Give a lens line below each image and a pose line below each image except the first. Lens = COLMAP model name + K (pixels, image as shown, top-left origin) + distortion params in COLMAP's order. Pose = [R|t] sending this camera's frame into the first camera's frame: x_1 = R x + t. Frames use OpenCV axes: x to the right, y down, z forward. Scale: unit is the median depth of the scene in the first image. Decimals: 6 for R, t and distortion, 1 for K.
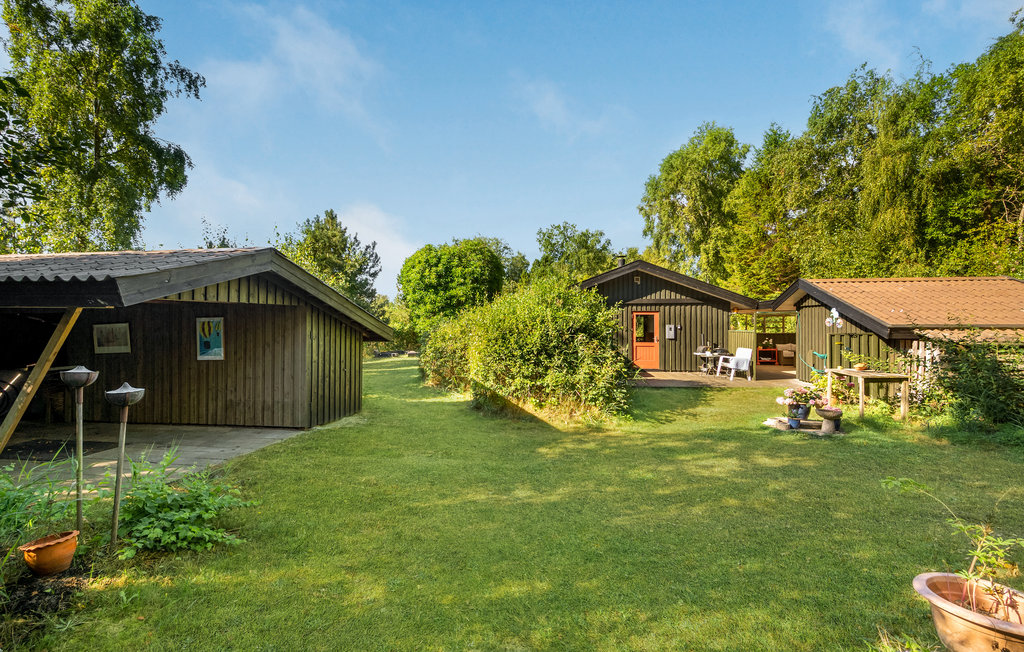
lens RADIAL K [[469.6, 0, 502.4], [0, 469.6, 321.5], [0, 0, 1]] dist [0.001094, 0.000933]
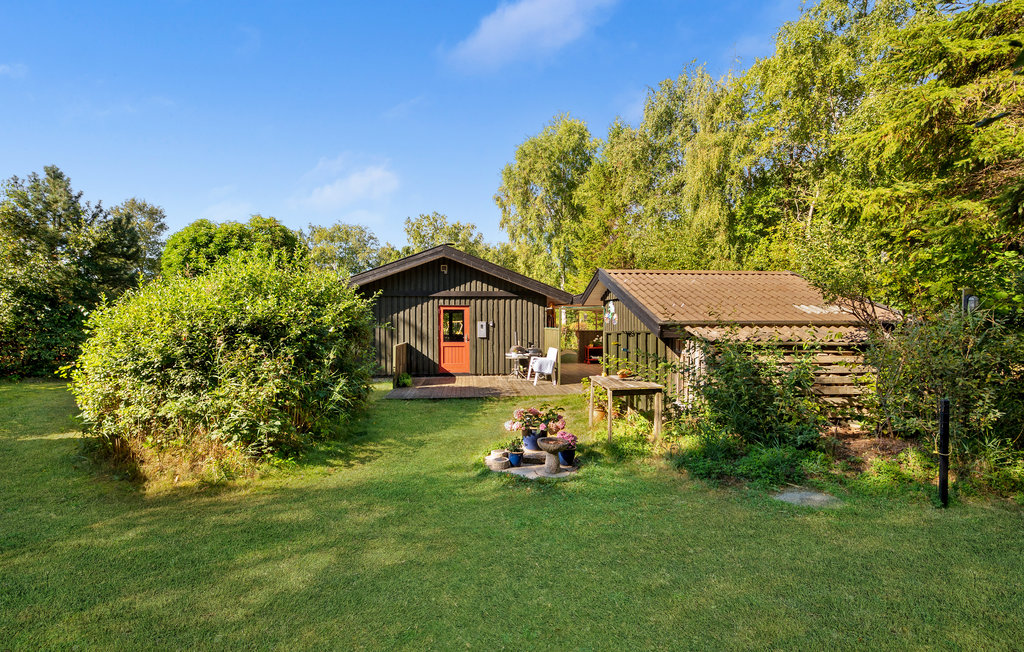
lens RADIAL K [[469.6, 0, 521.1], [0, 469.6, 329.1], [0, 0, 1]] dist [0.001094, 0.000933]
pose [[0.968386, -0.005371, 0.249397, 0.208781], [-0.000295, 0.999743, 0.022678, 0.001288], [-0.249455, -0.022035, 0.968136, 0.141064]]
